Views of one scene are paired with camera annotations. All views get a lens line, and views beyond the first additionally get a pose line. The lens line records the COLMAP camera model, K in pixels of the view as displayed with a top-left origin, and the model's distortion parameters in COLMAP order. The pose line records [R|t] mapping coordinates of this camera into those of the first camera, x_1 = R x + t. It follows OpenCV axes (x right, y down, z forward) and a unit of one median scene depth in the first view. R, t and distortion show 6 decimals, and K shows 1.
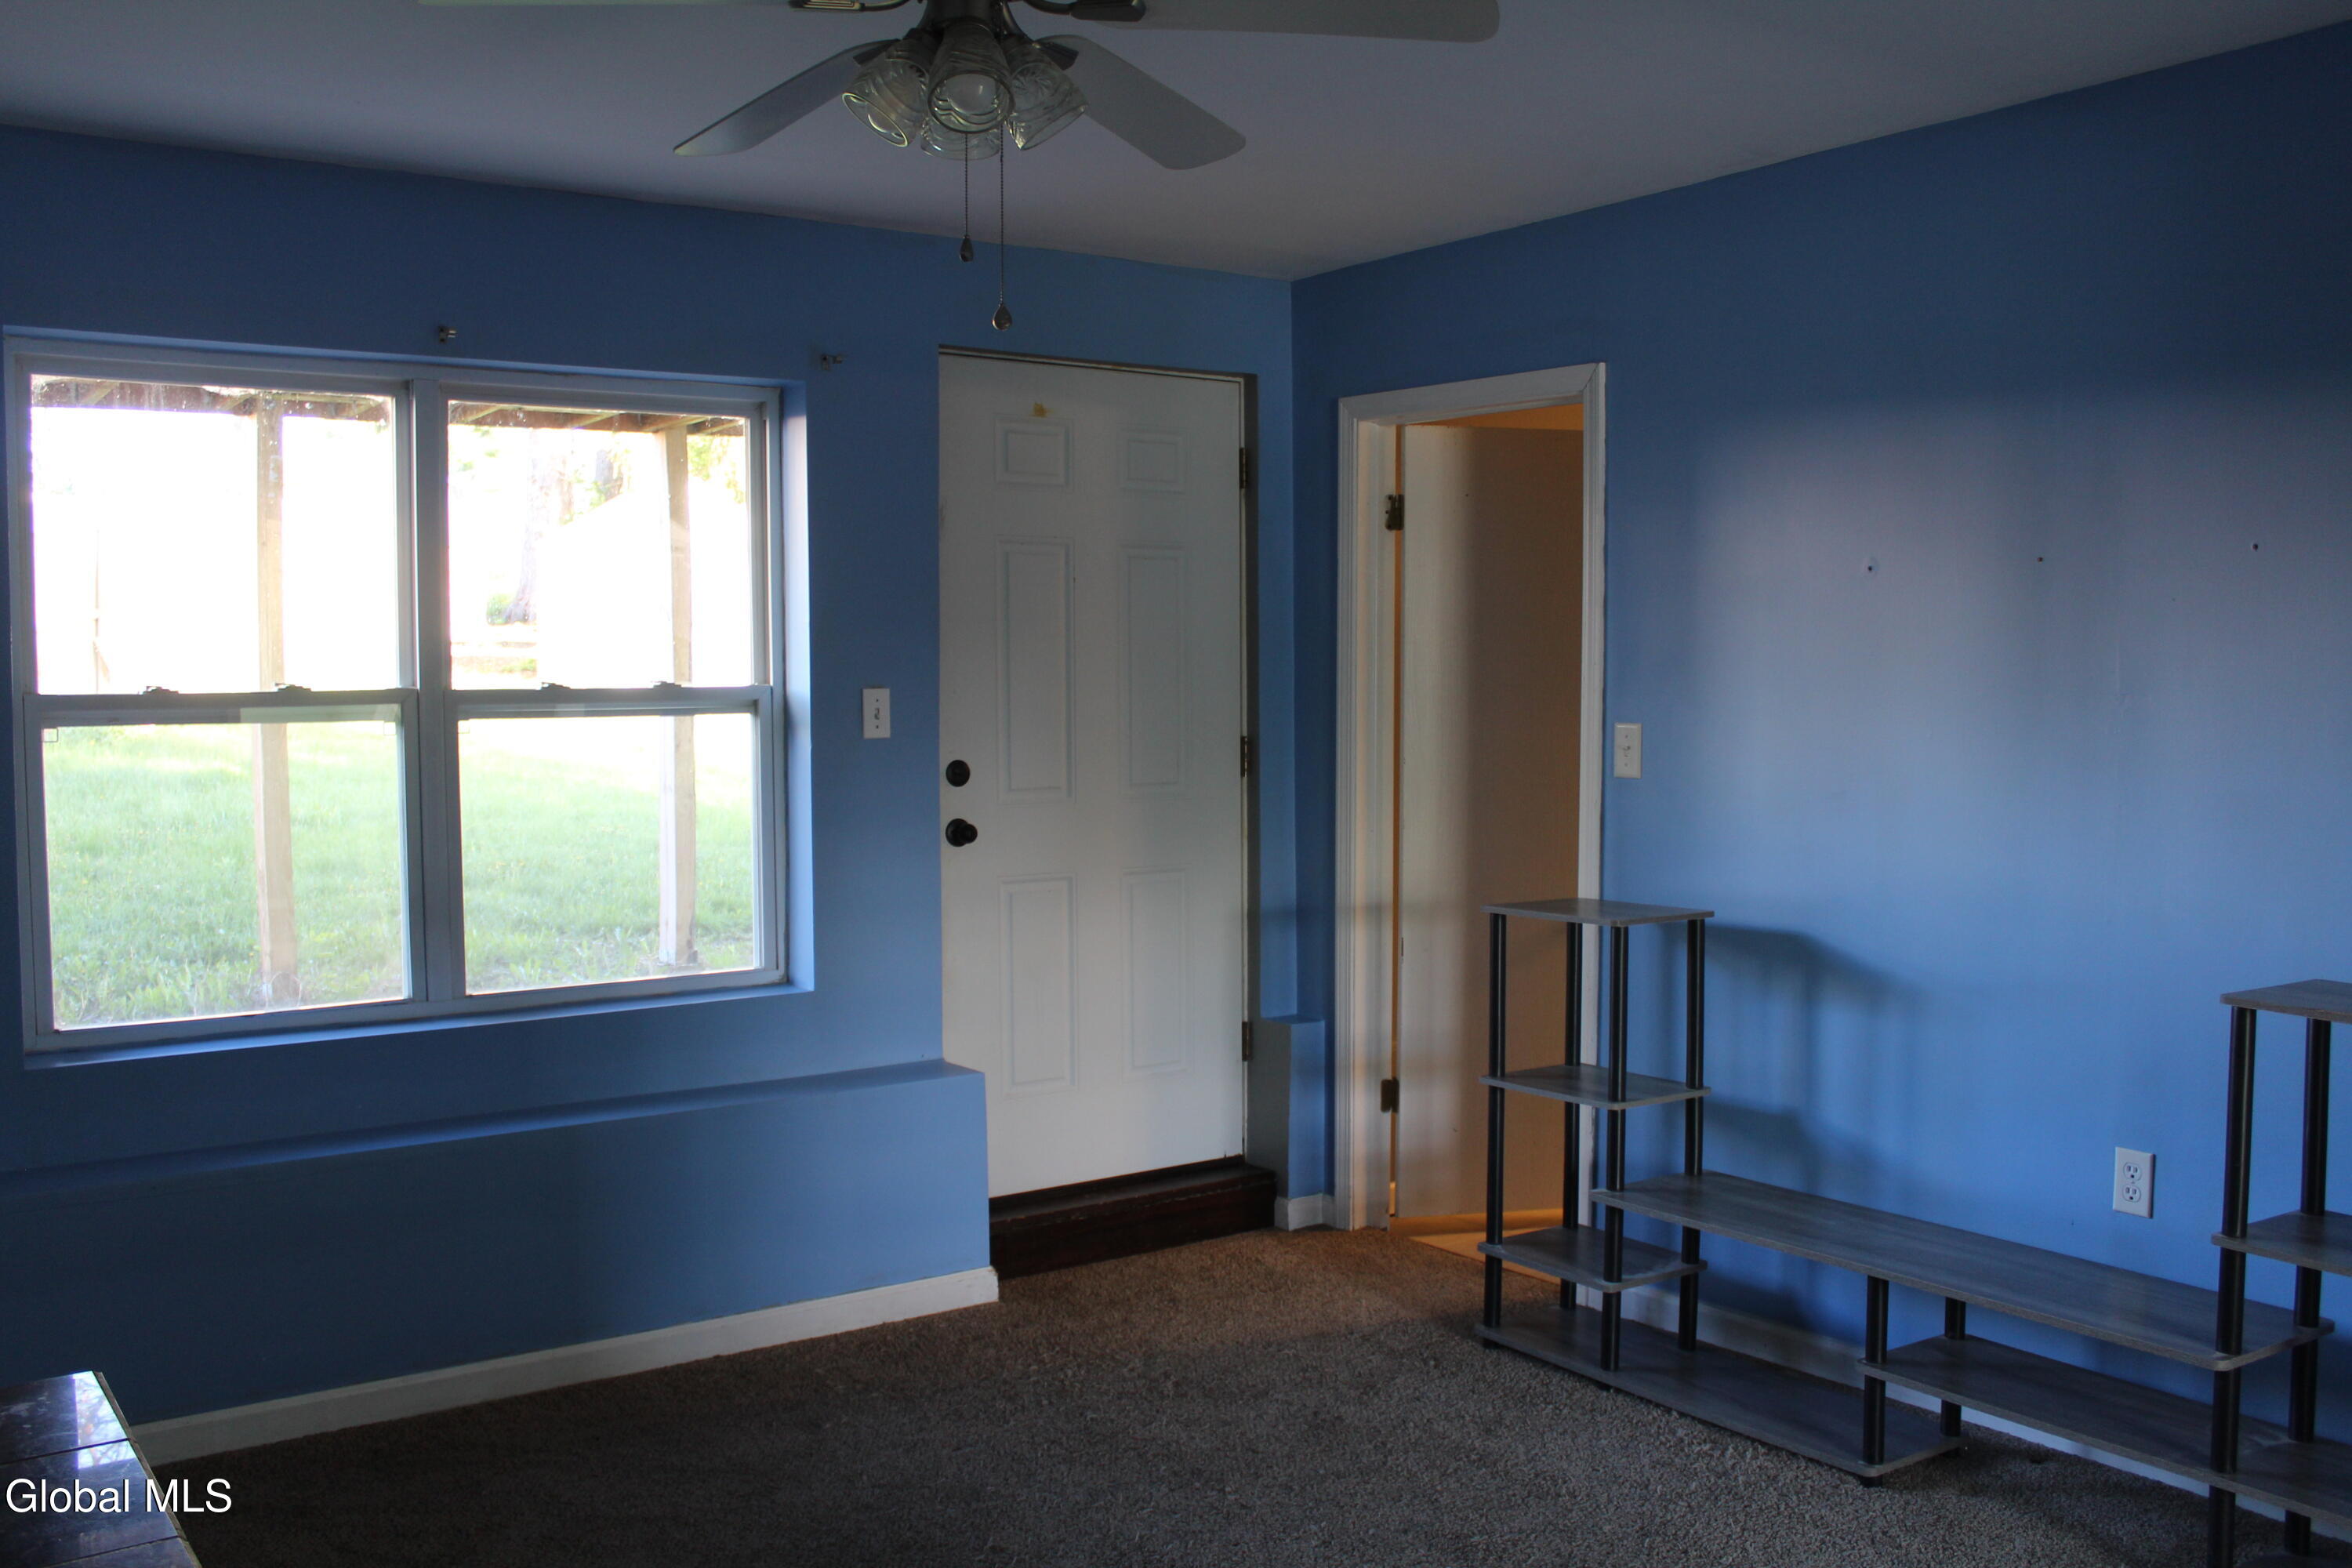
lens RADIAL K [[2091.2, 0, 1176.0], [0, 2091.2, 784.0], [0, 0, 1]] dist [-0.154694, 0.146762]
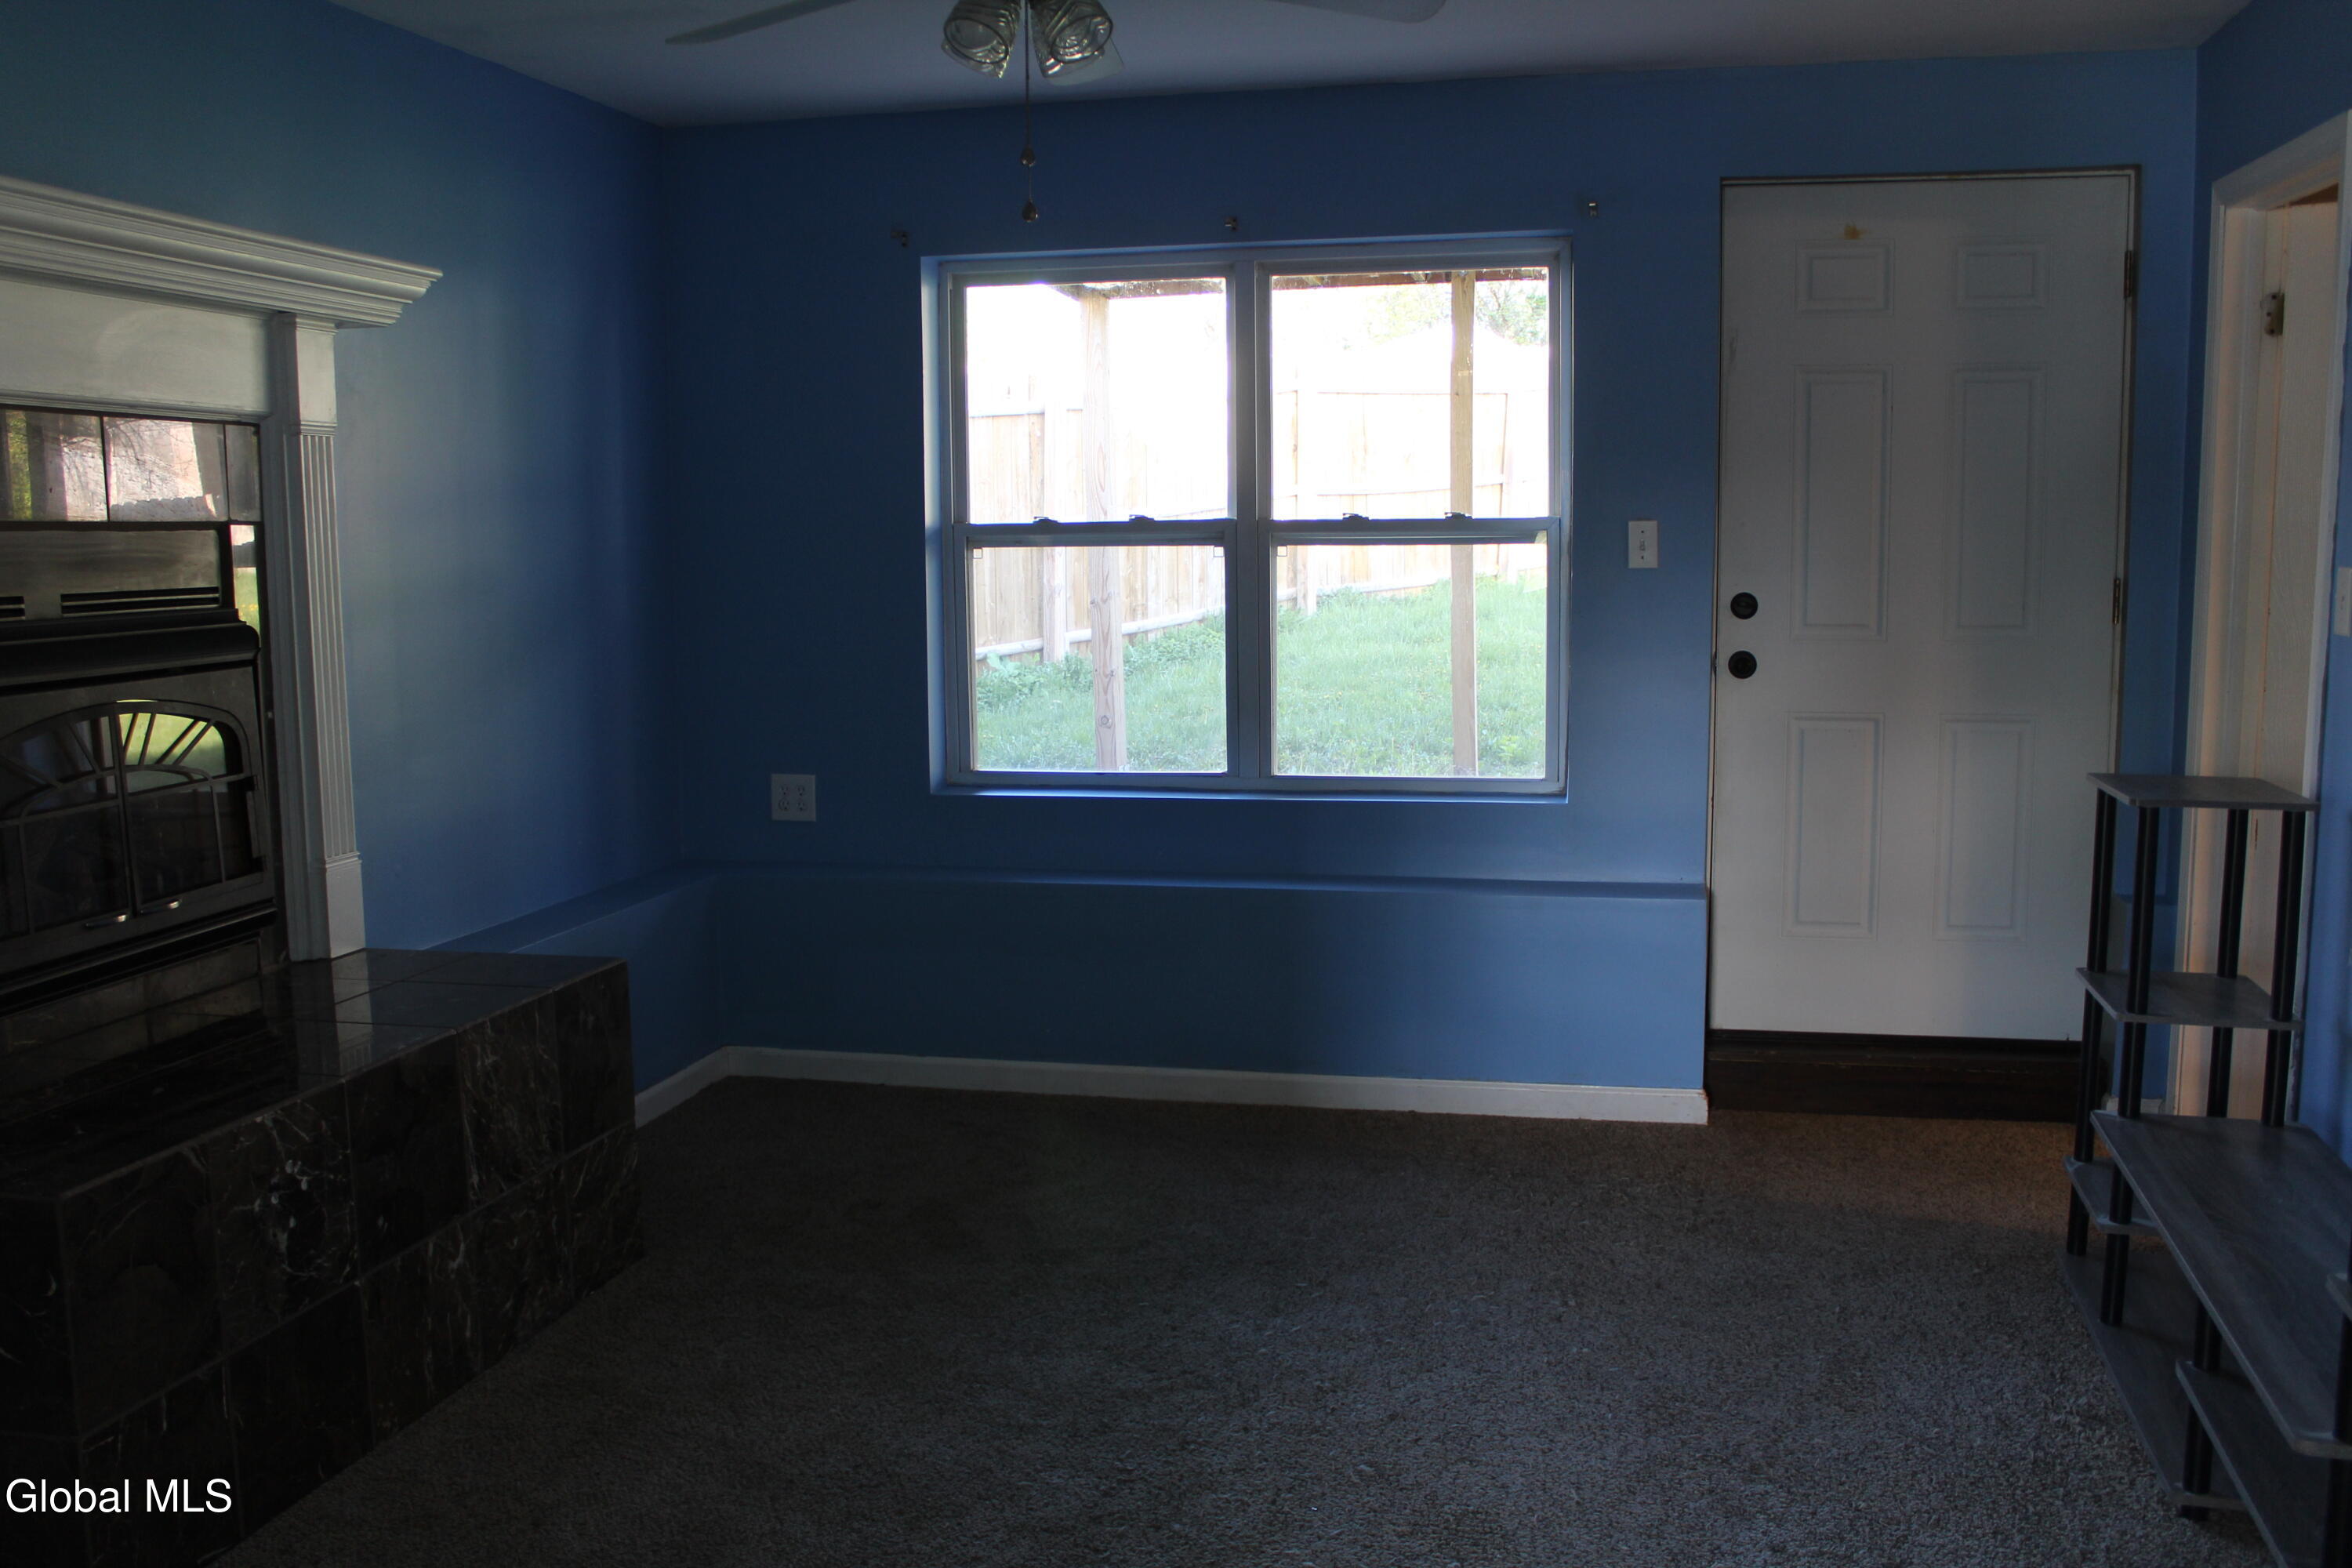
lens RADIAL K [[2091.2, 0, 1176.0], [0, 2091.2, 784.0], [0, 0, 1]] dist [-0.154694, 0.146762]
pose [[0.657866, 0.094960, -0.747125, 0.501176], [-0.030236, 0.994550, 0.099784, -0.011687], [0.752528, -0.043054, 0.657151, 0.144629]]
